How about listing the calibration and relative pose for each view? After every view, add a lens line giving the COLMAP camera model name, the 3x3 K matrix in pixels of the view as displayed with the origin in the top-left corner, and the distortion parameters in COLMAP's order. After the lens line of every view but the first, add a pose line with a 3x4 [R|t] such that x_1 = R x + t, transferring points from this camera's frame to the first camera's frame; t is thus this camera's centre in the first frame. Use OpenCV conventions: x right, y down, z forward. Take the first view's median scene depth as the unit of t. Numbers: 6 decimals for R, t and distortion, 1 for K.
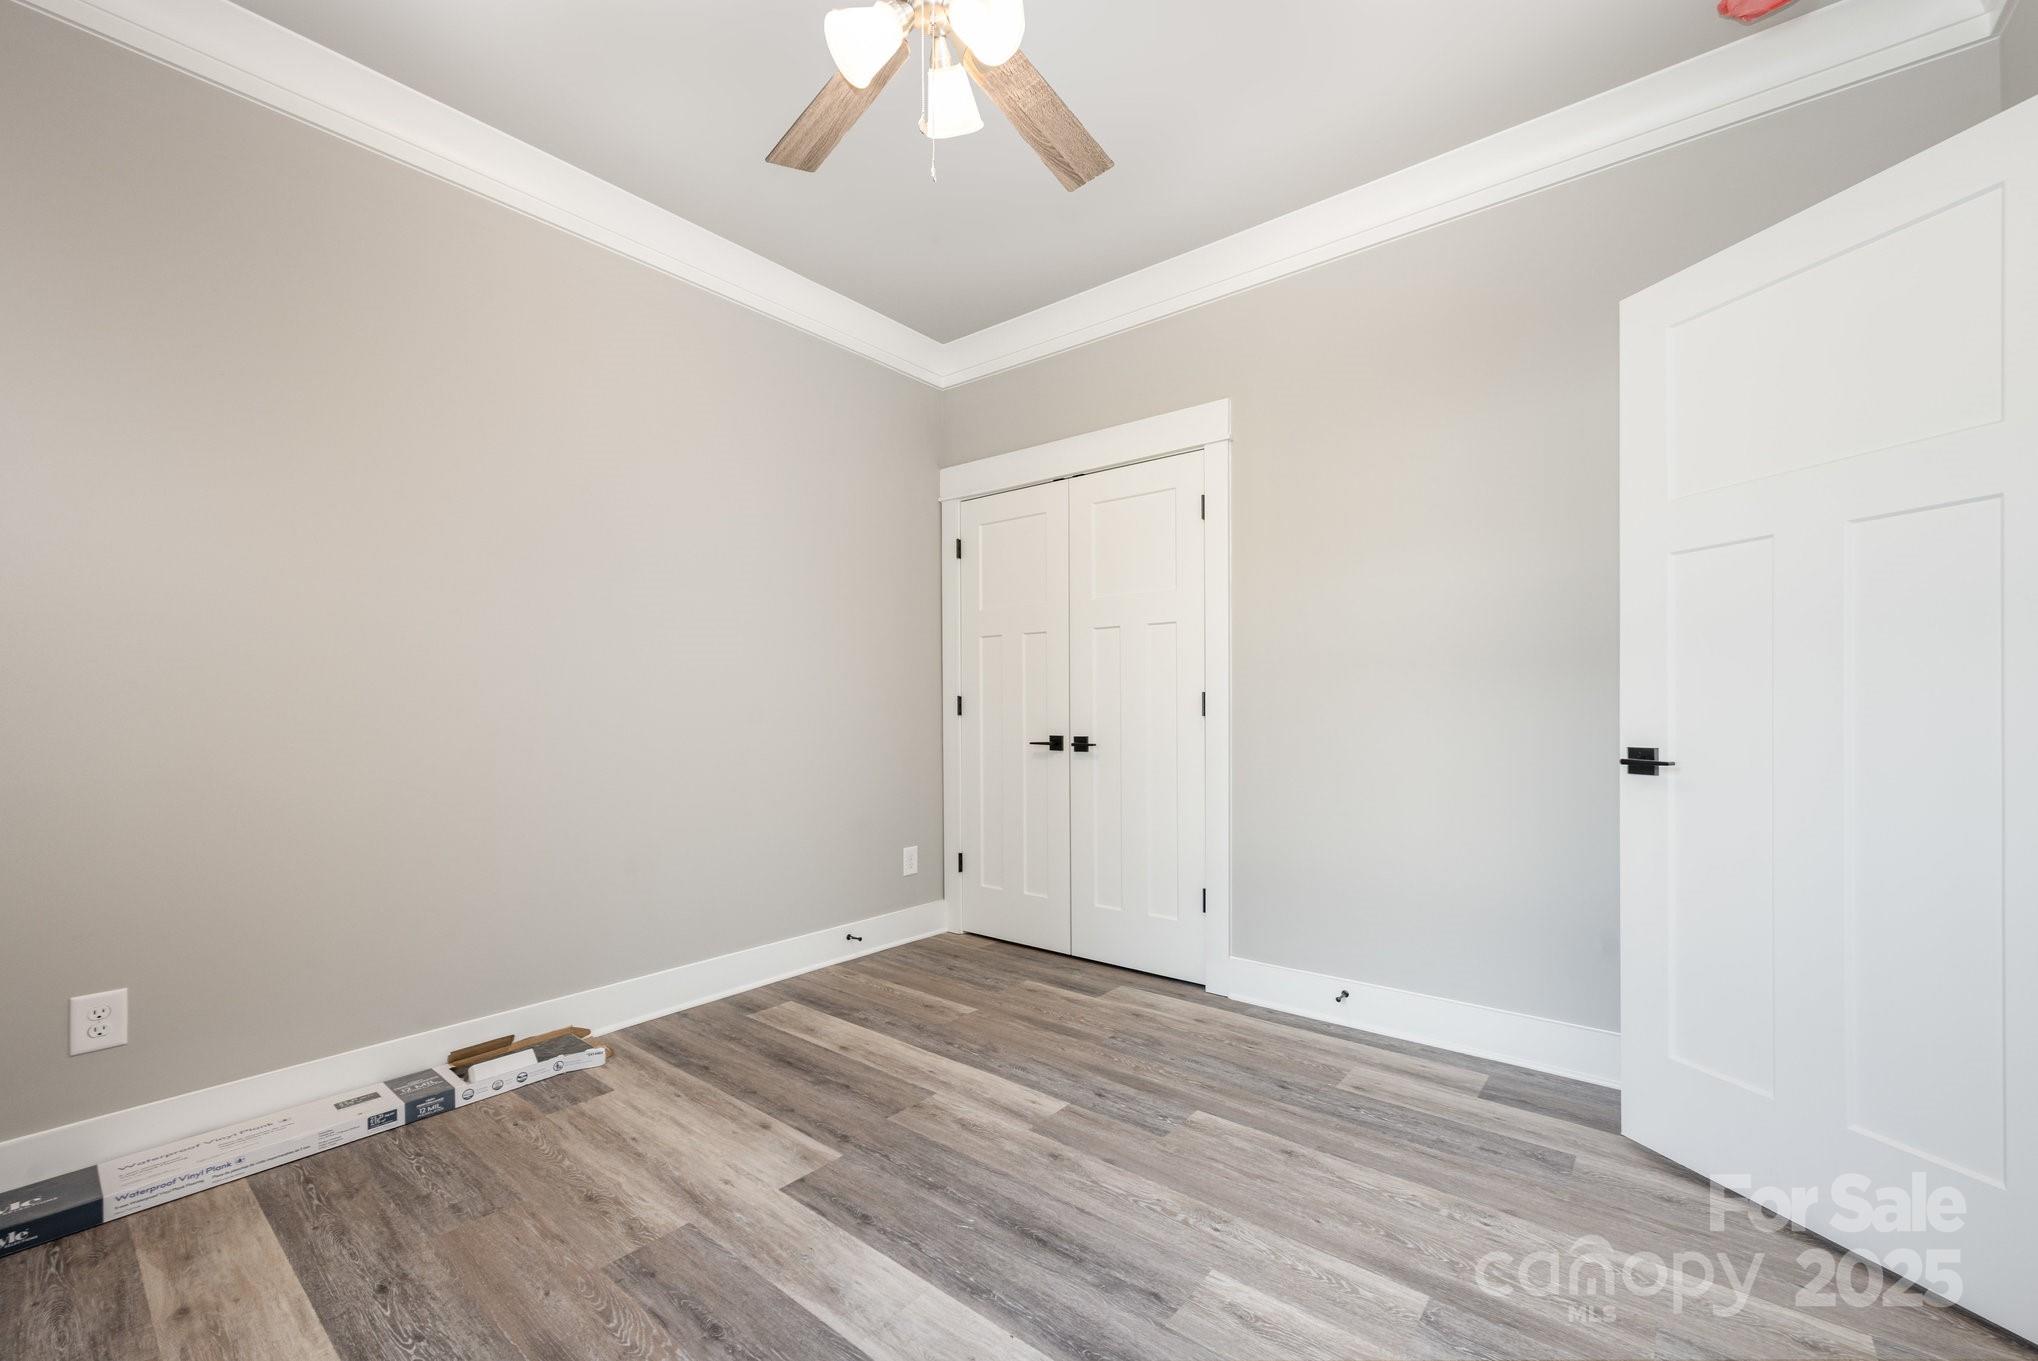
lens RADIAL K [[813.2, 0, 1011.8], [0, 813.2, 705.8], [0, 0, 1]] dist [0.001424, -0.000158]
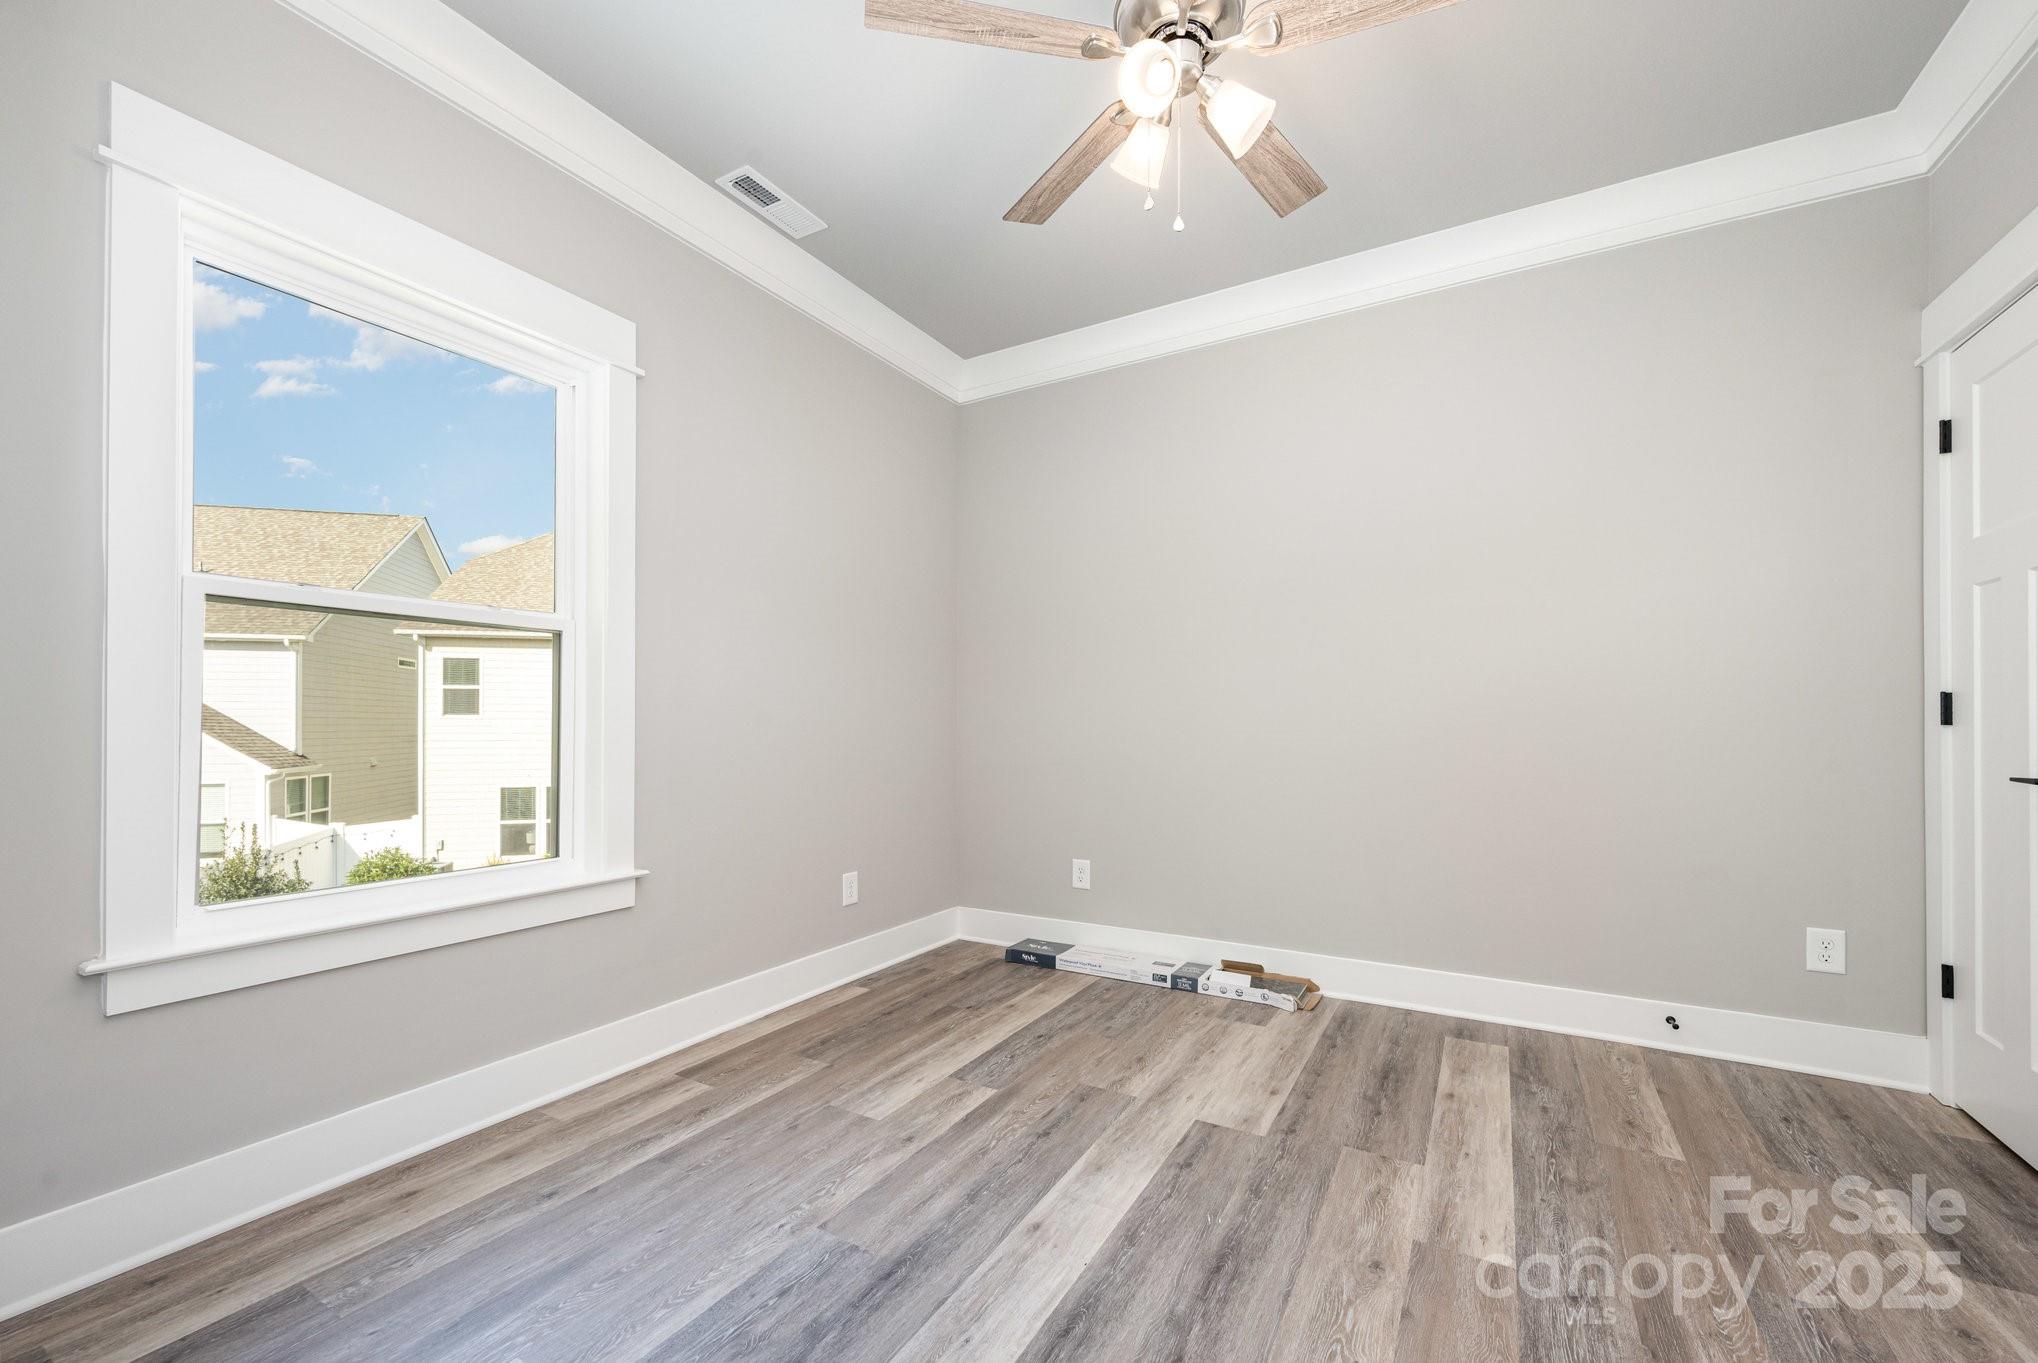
lens RADIAL K [[813.2, 0, 1011.8], [0, 813.2, 706.8], [0, 0, 1]] dist [0.001424, -0.000158]
pose [[0.163196, -0.013694, -0.986499, 0.676700], [0.006007, 0.999899, -0.012886, 0.004111], [0.986575, -0.003823, 0.163261, 0.431503]]
